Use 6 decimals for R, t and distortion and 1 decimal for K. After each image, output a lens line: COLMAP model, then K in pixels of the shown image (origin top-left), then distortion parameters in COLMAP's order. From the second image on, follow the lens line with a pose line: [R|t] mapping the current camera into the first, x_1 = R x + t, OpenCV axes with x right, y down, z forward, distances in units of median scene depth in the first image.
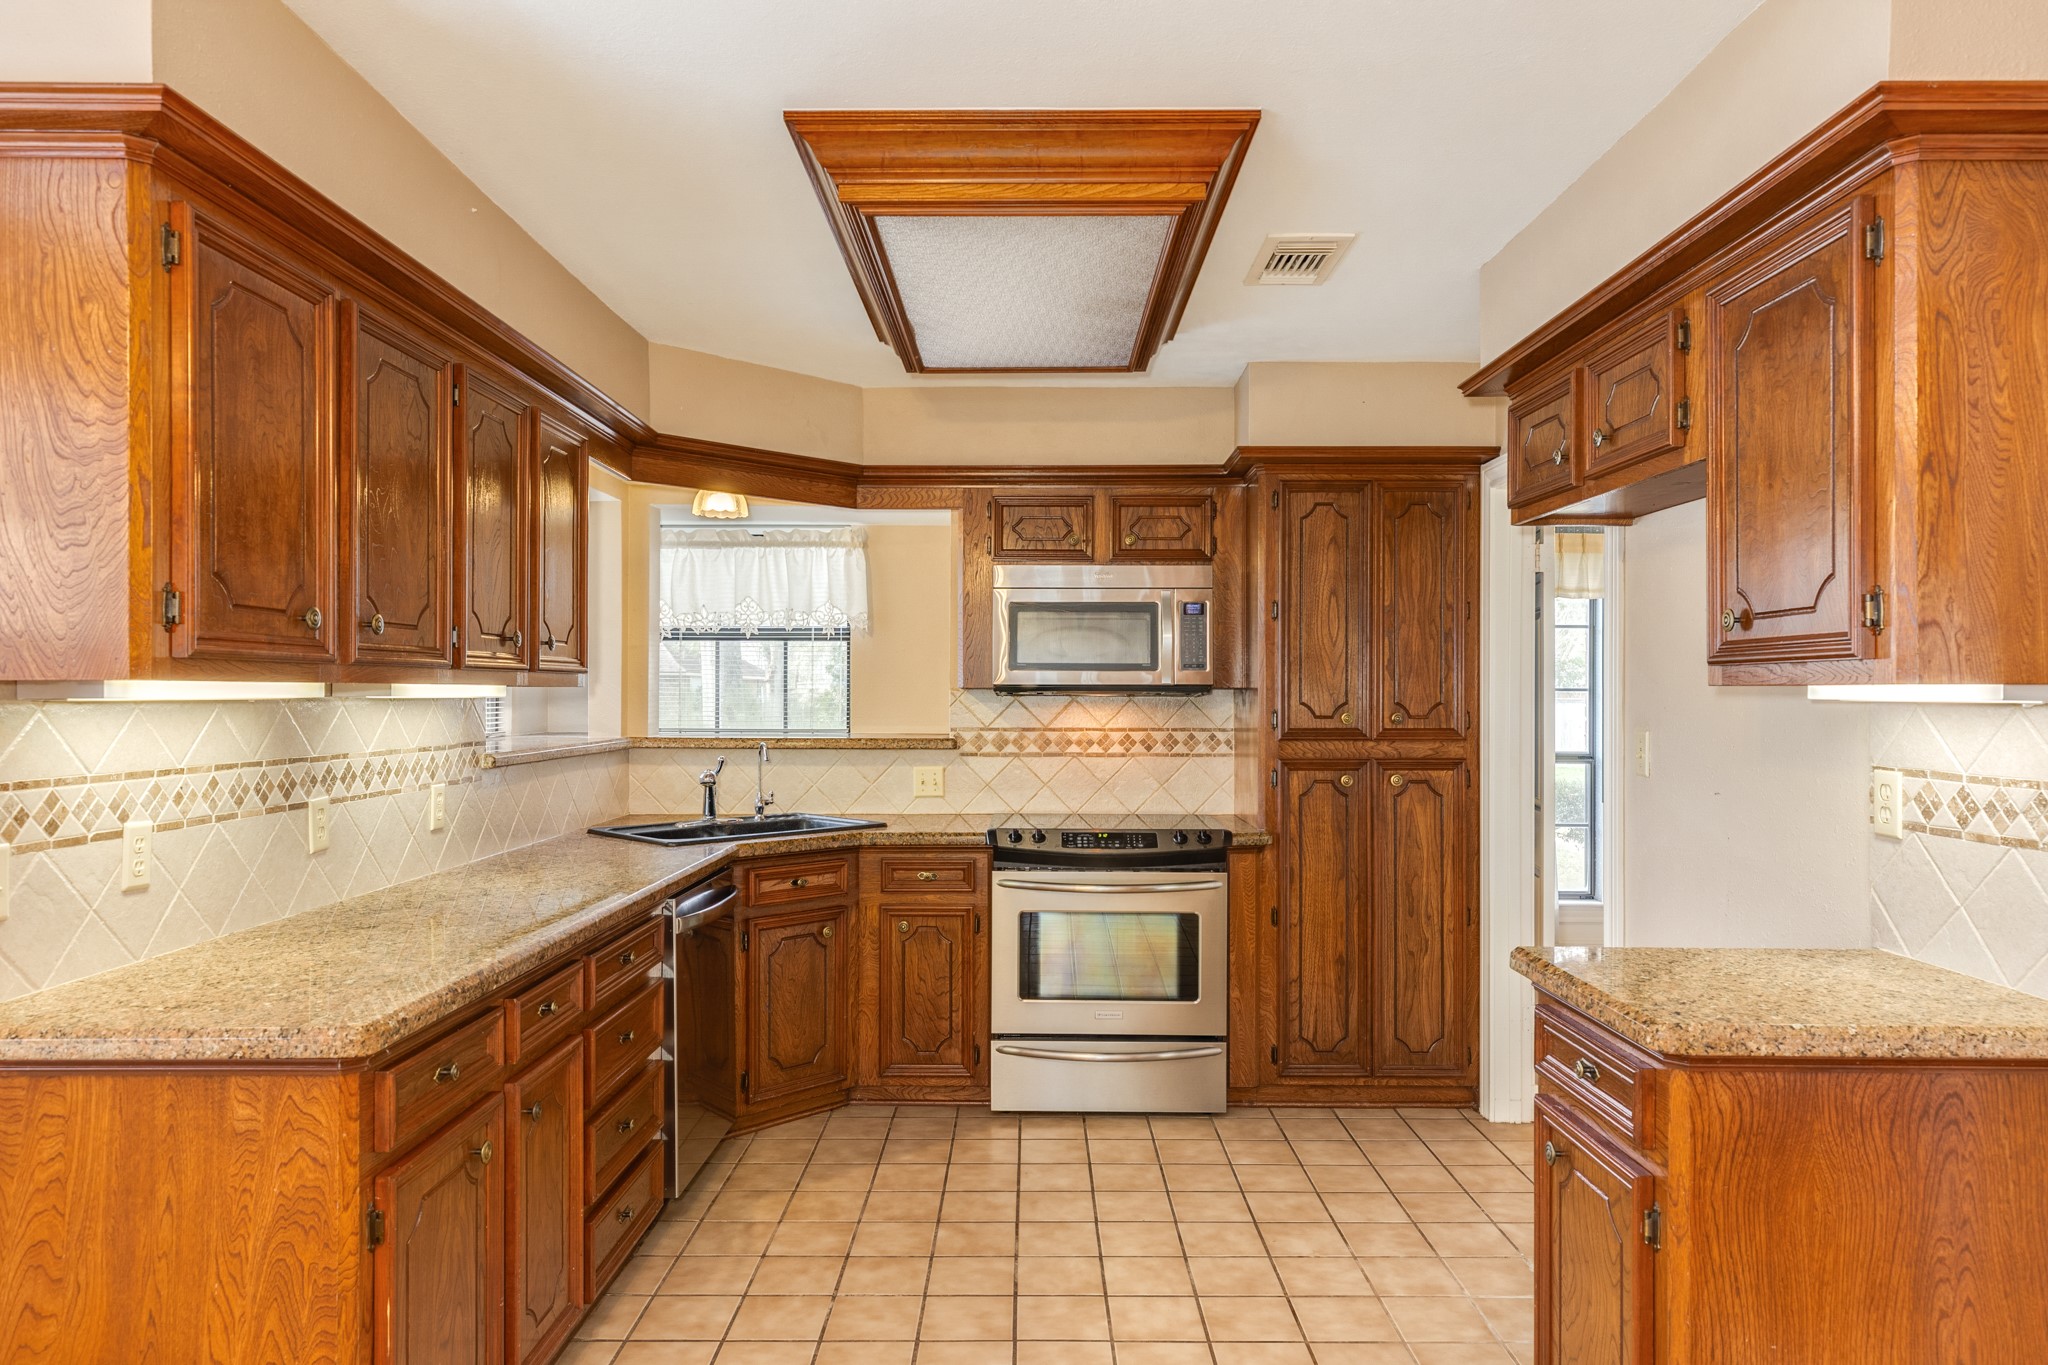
lens RADIAL K [[1291.7, 0, 1022.8], [0, 1291.7, 696.3], [0, 0, 1]] dist [0.006561, 0.000356]
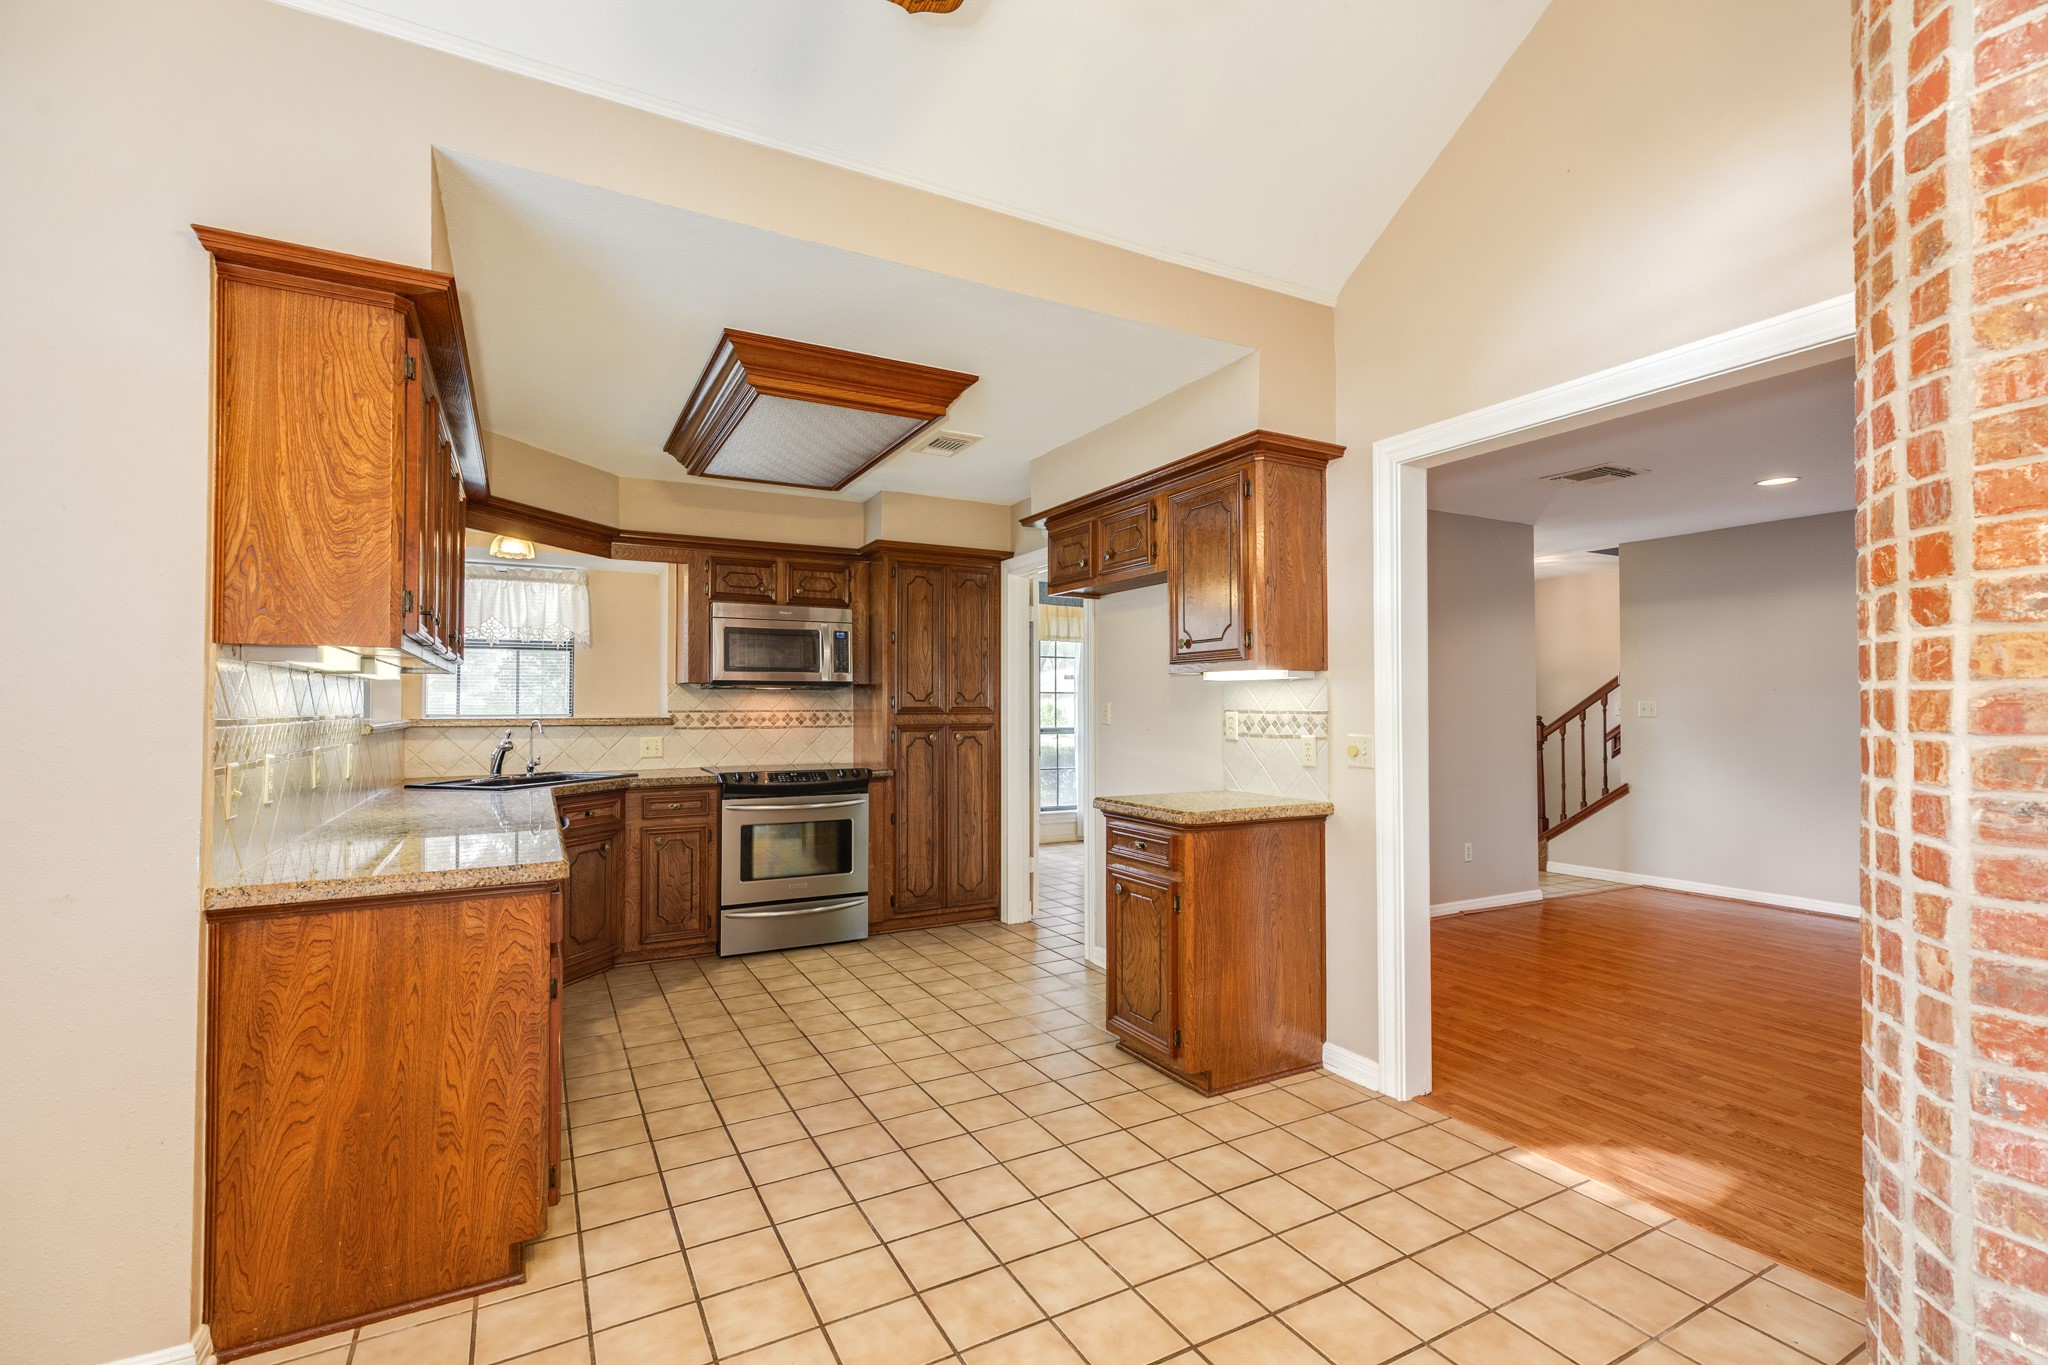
lens RADIAL K [[909.7, 0, 1023.4], [0, 909.7, 691.1], [0, 0, 1]] dist [0.004032, 0.000348]
pose [[0.875617, 0.005329, 0.482977, -0.238495], [0.003880, 0.999829, -0.018067, 0.026576], [-0.482991, 0.017693, 0.875446, -0.129641]]
